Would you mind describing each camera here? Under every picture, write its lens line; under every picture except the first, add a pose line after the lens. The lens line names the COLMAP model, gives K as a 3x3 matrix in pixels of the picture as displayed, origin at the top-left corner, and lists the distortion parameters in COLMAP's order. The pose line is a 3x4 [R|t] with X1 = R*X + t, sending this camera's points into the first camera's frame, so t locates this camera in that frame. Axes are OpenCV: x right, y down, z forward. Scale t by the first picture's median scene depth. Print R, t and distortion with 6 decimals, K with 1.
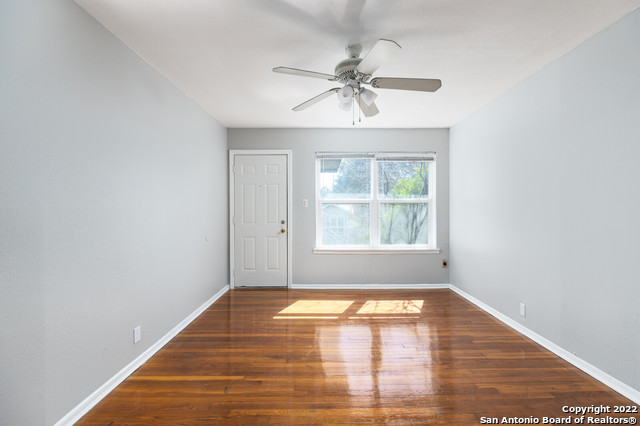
lens RADIAL K [[281.2, 0, 320.7], [0, 281.2, 209.4], [0, 0, 1]] dist [0.000838, 0.000102]
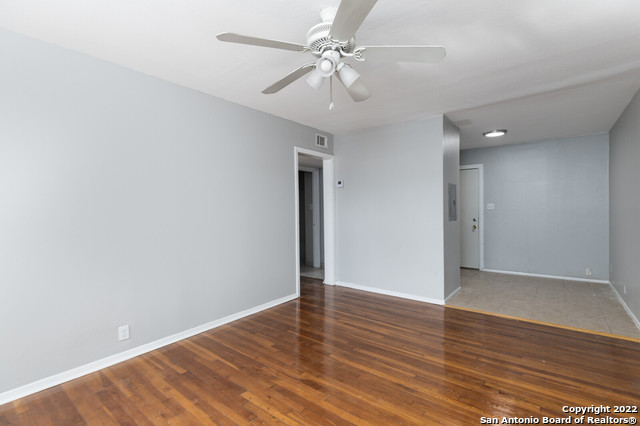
lens RADIAL K [[297.6, 0, 299.7], [0, 297.6, 212.3], [0, 0, 1]] dist [-0.000977, -0.000477]
pose [[-0.752303, 0.009949, 0.658743, -0.179271], [0.018701, 0.999806, 0.006257, -0.005244], [-0.658552, 0.017027, -0.752342, 0.829259]]
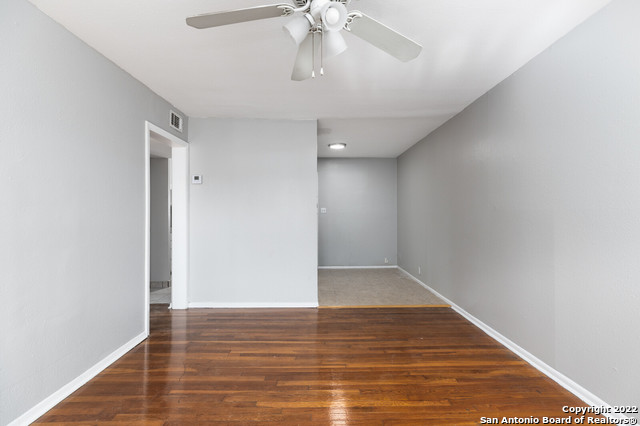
lens RADIAL K [[306.7, 0, 314.4], [0, 306.7, 208.5], [0, 0, 1]] dist [0.003669, 0.000175]
pose [[-0.999941, 0.010768, 0.001464, 0.065426], [0.010754, 0.999902, -0.008956, -0.003098], [-0.001560, -0.008940, -0.999959, 0.810210]]
